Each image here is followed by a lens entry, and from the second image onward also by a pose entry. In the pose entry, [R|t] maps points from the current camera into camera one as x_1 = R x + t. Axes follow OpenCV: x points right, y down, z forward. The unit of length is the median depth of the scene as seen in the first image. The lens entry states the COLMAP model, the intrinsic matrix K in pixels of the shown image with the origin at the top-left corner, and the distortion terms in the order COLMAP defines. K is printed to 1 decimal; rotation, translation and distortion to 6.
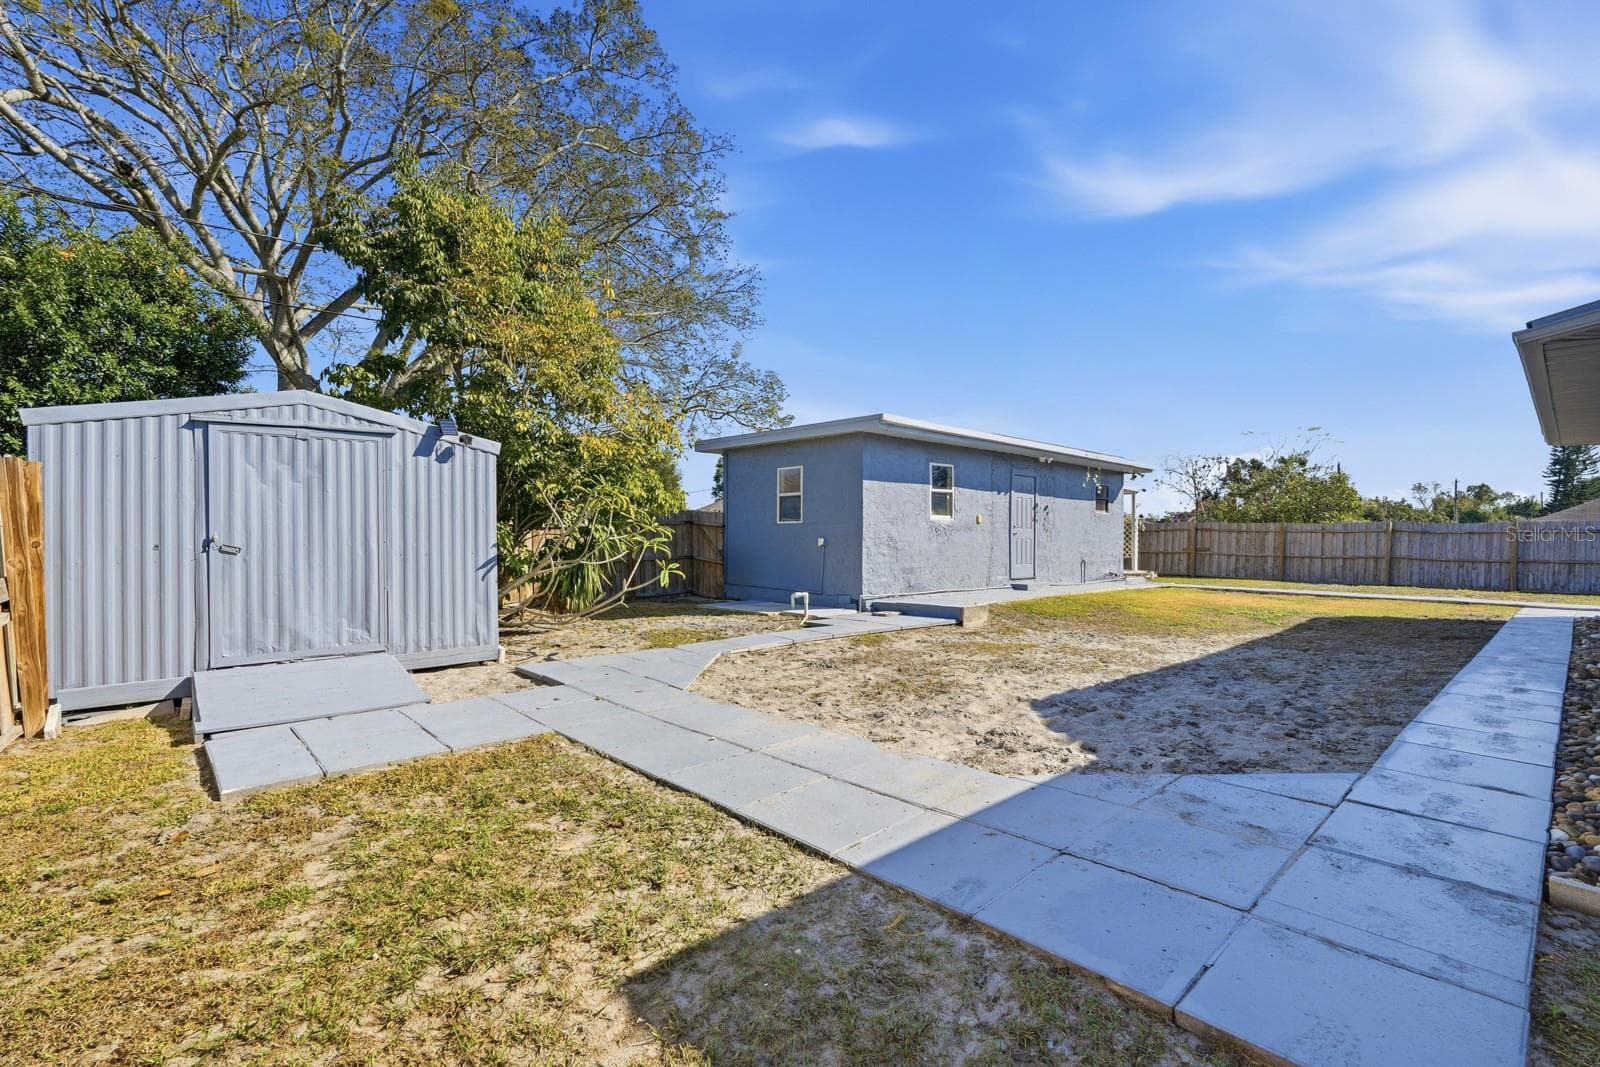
lens RADIAL K [[714.5, 0, 801.4], [0, 714.5, 538.0], [0, 0, 1]] dist [-0.002484, -0.000123]
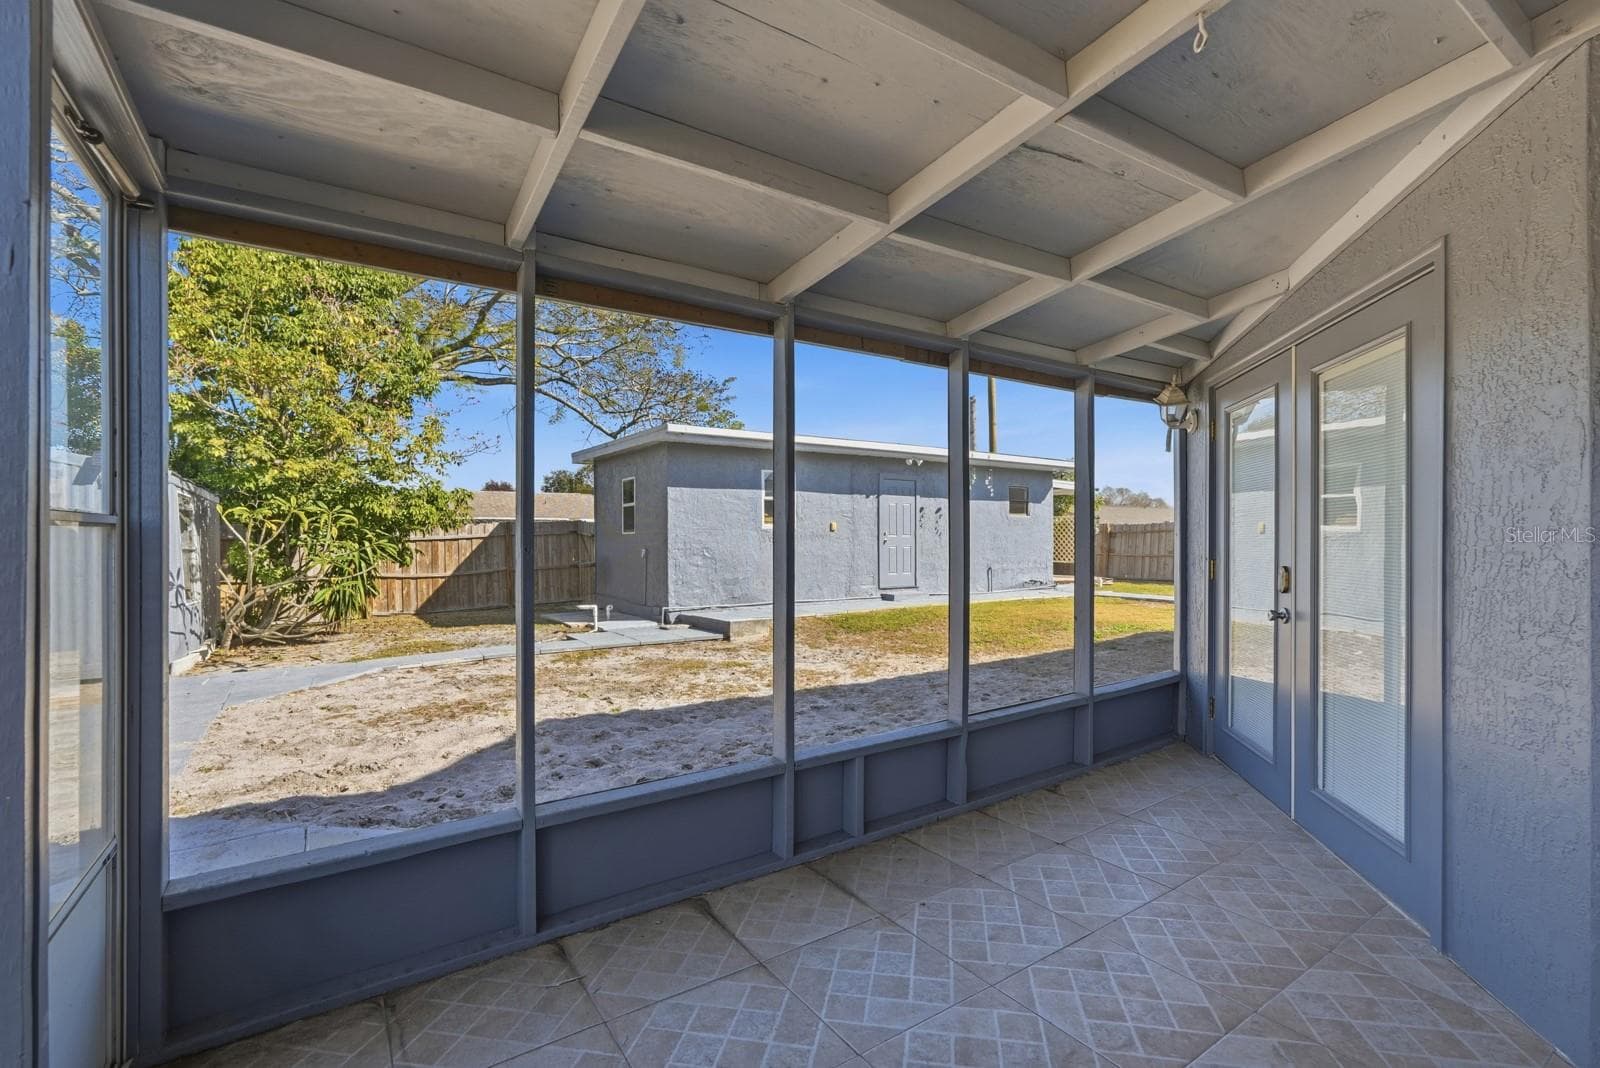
lens RADIAL K [[714.5, 0, 798.2], [0, 714.5, 537.8], [0, 0, 1]] dist [-0.002484, -0.000123]
pose [[0.985394, -0.011678, -0.169891, 0.398106], [0.011420, 0.999932, -0.002495, -0.009656], [0.169908, 0.000519, 0.985460, 0.061681]]
